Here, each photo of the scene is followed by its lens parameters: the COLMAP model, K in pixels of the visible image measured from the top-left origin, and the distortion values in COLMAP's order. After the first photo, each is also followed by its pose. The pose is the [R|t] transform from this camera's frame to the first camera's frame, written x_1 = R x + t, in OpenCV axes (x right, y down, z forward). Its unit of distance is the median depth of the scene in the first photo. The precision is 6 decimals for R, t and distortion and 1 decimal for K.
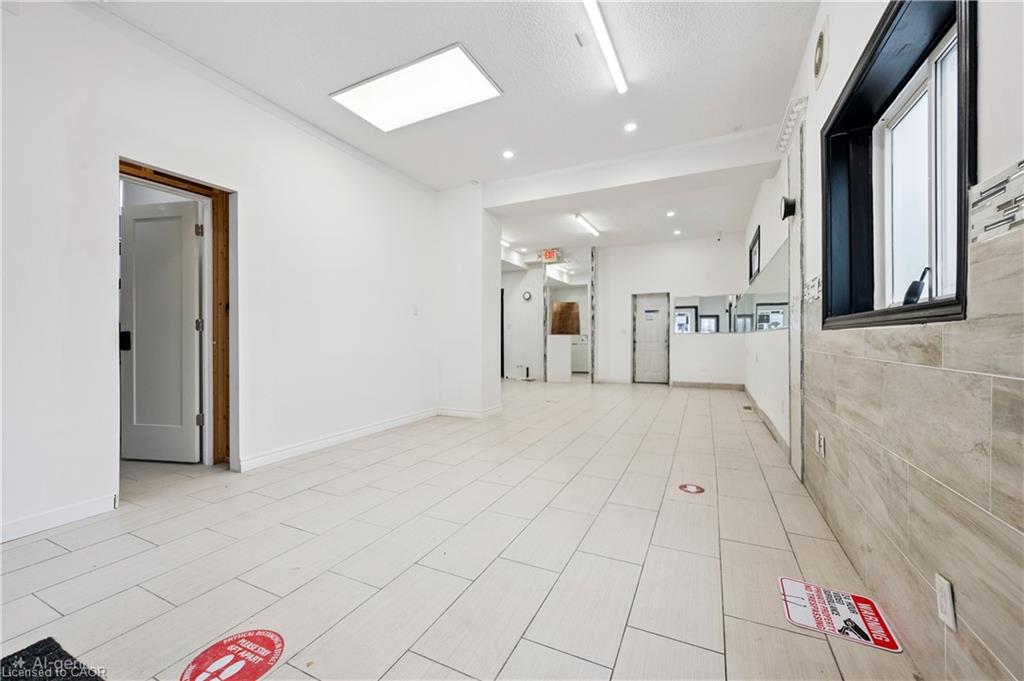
lens RADIAL K [[405.4, 0, 512.0], [0, 405.4, 340.5], [0, 0, 1]] dist [-0.000023, -0.000002]
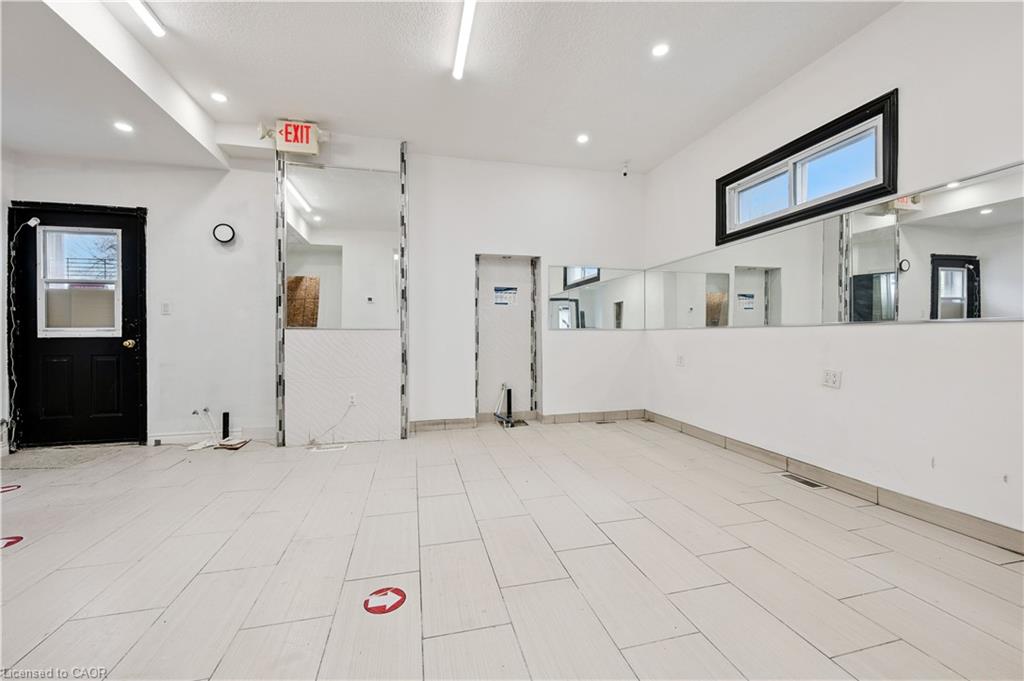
lens RADIAL K [[400.0, 0, 510.7], [0, 400.0, 330.2], [0, 0, 1]] dist [-0.000705, -0.000040]
pose [[0.767344, 0.004322, 0.641221, 0.001106], [0.004173, 0.999922, -0.011733, -0.009472], [-0.641222, 0.011679, 0.767266, 0.562169]]
